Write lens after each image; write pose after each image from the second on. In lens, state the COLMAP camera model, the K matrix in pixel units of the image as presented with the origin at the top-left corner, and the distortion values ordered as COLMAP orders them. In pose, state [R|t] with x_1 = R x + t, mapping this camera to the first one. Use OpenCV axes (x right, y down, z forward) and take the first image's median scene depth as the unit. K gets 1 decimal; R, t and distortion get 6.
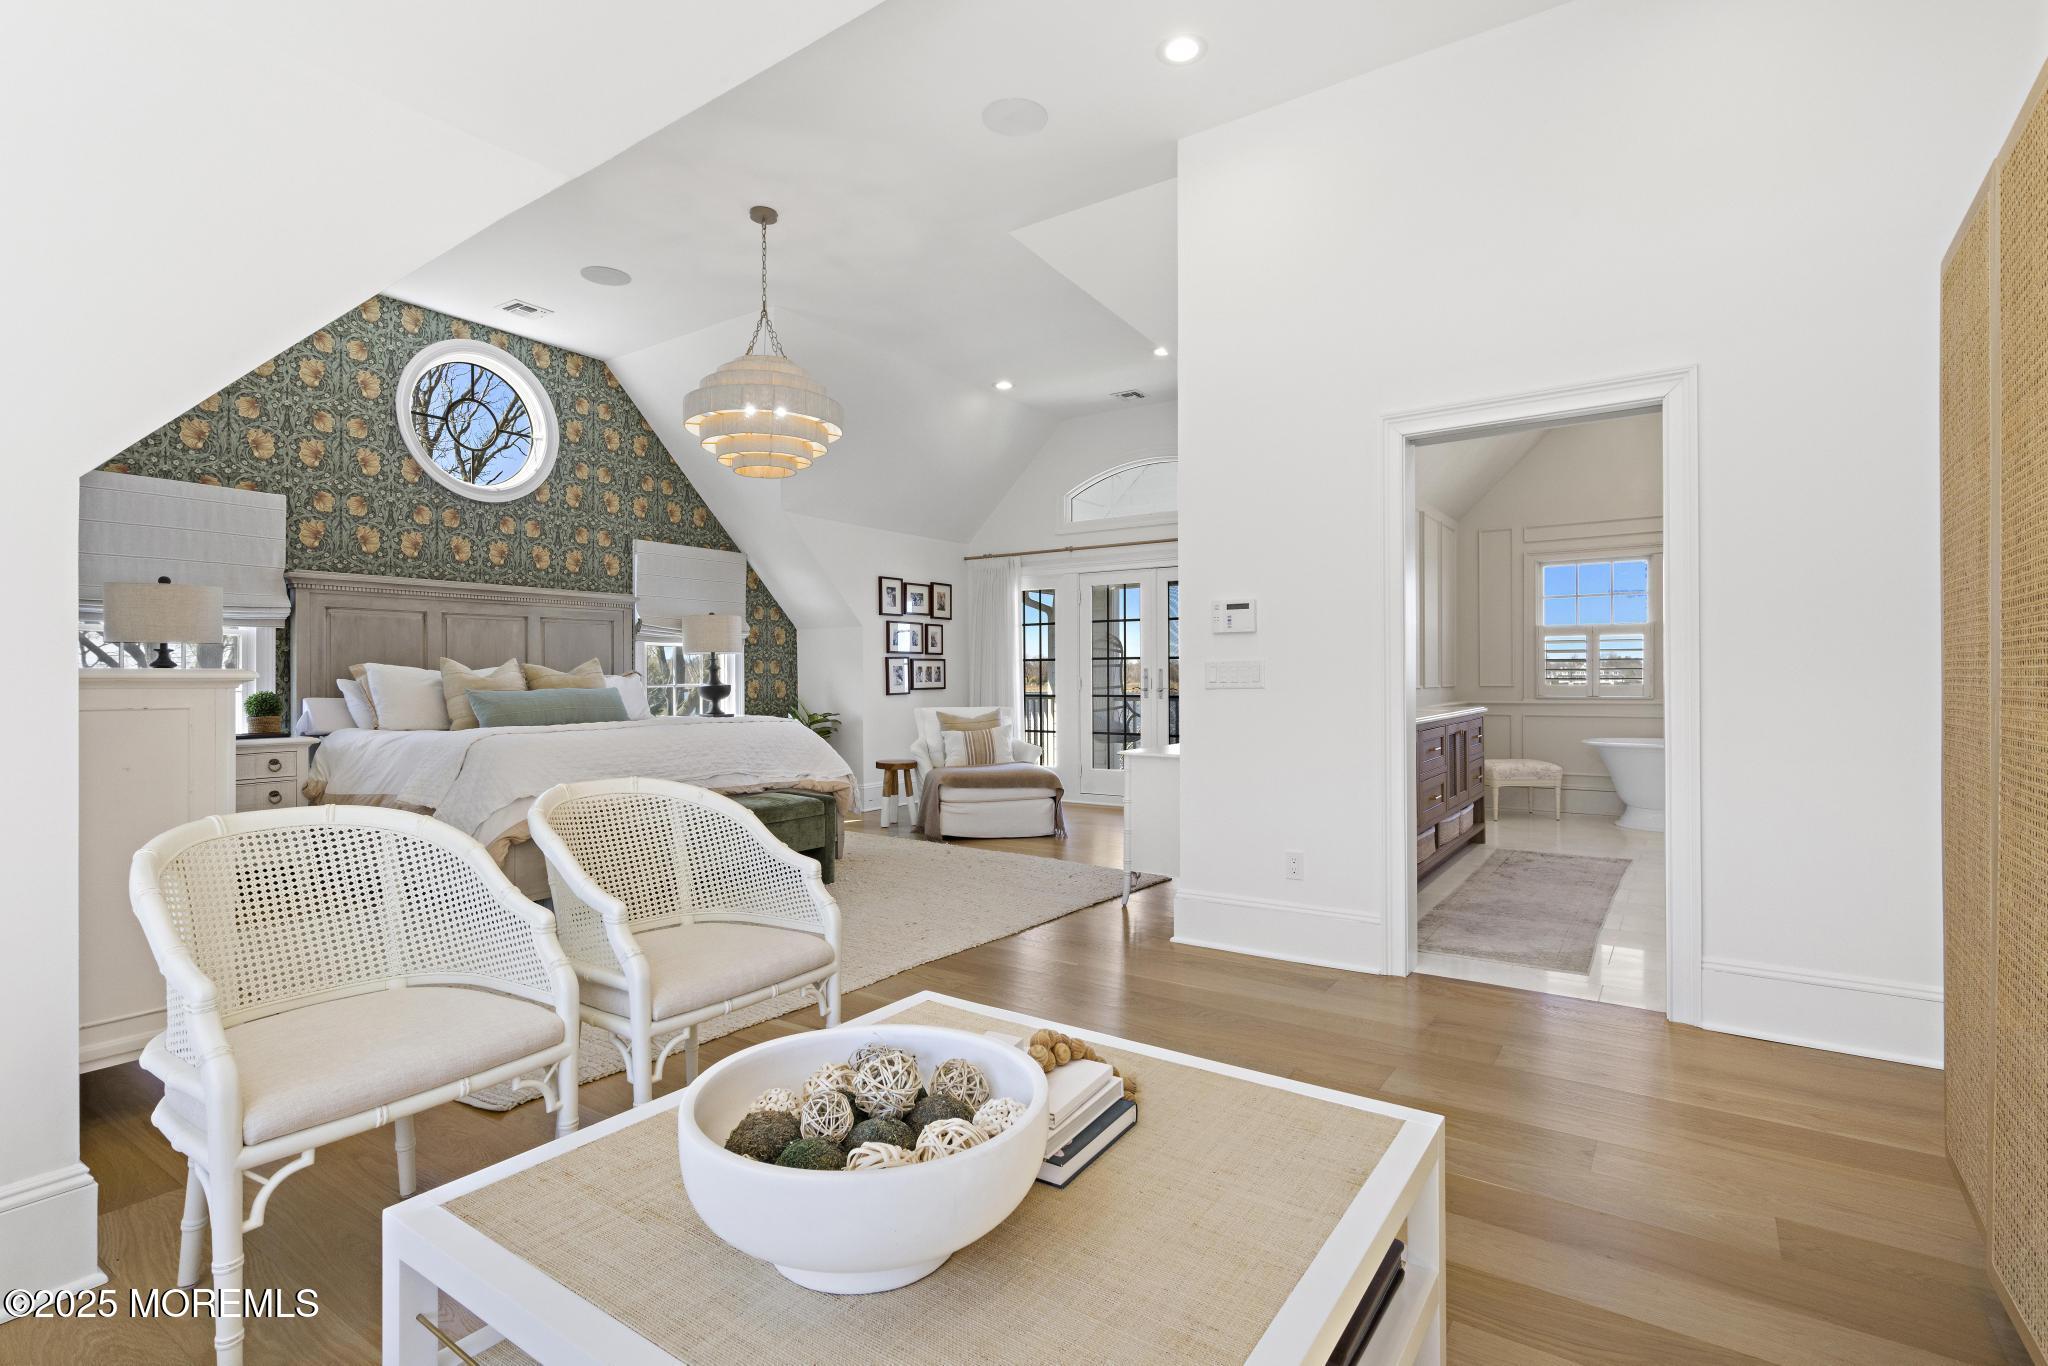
lens RADIAL K [[953.2, 0, 1027.4], [0, 953.2, 684.1], [0, 0, 1]] dist [0.003426, 0.001611]
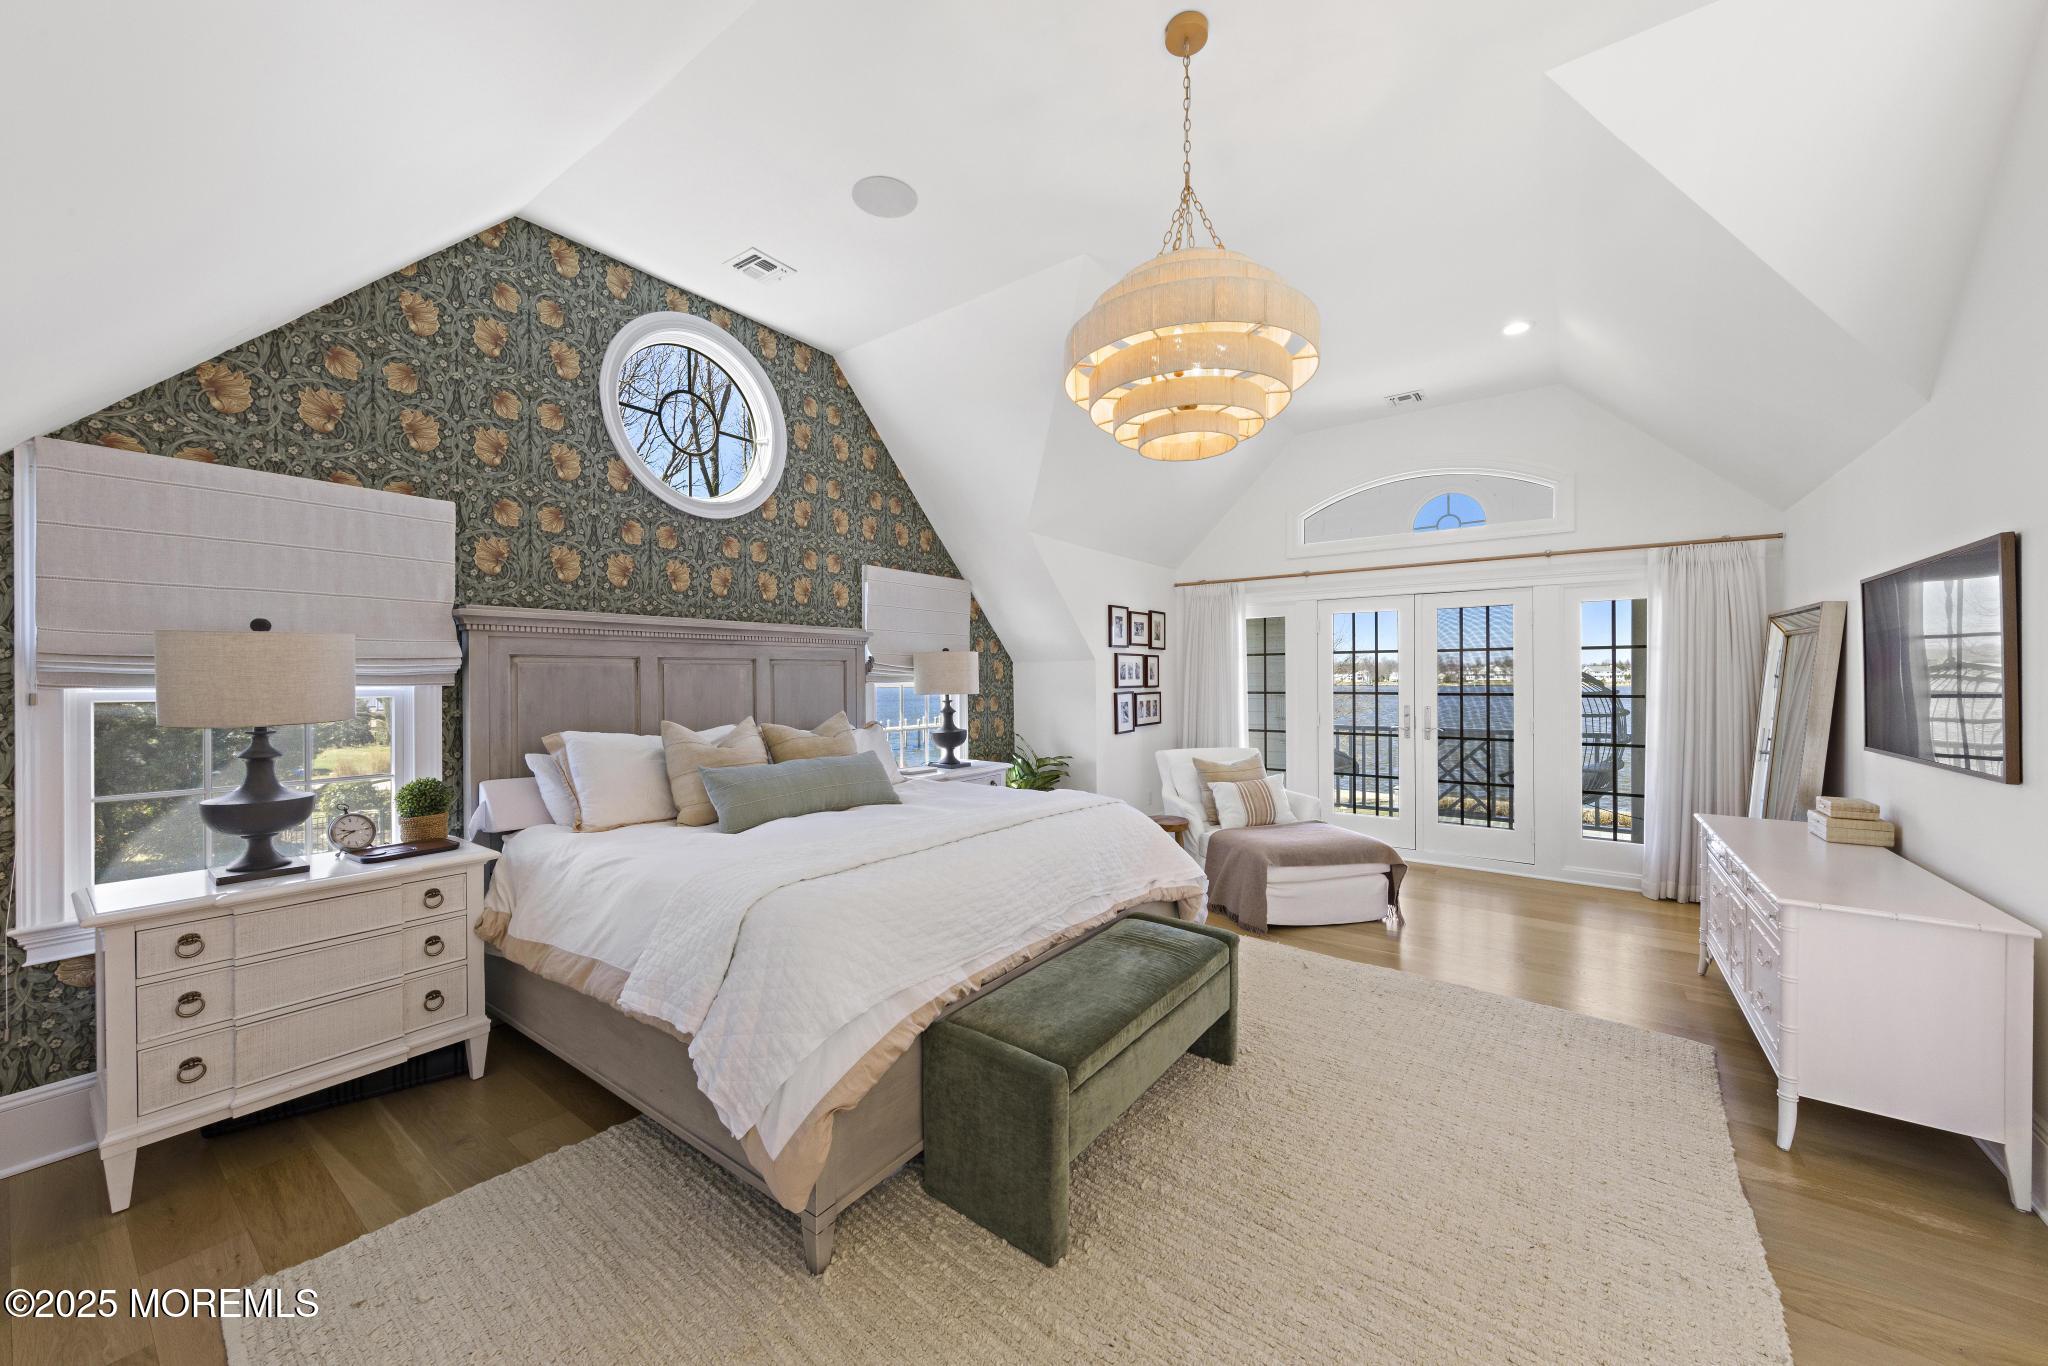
lens RADIAL K [[720.1, 0, 1024.2], [0, 720.1, 683.1], [0, 0, 1]] dist [0.003132, -0.000196]
pose [[0.999568, -0.002263, -0.029304, -0.288499], [0.002361, 0.999992, 0.003338, -0.053851], [0.029296, -0.003406, 0.999565, 0.408286]]
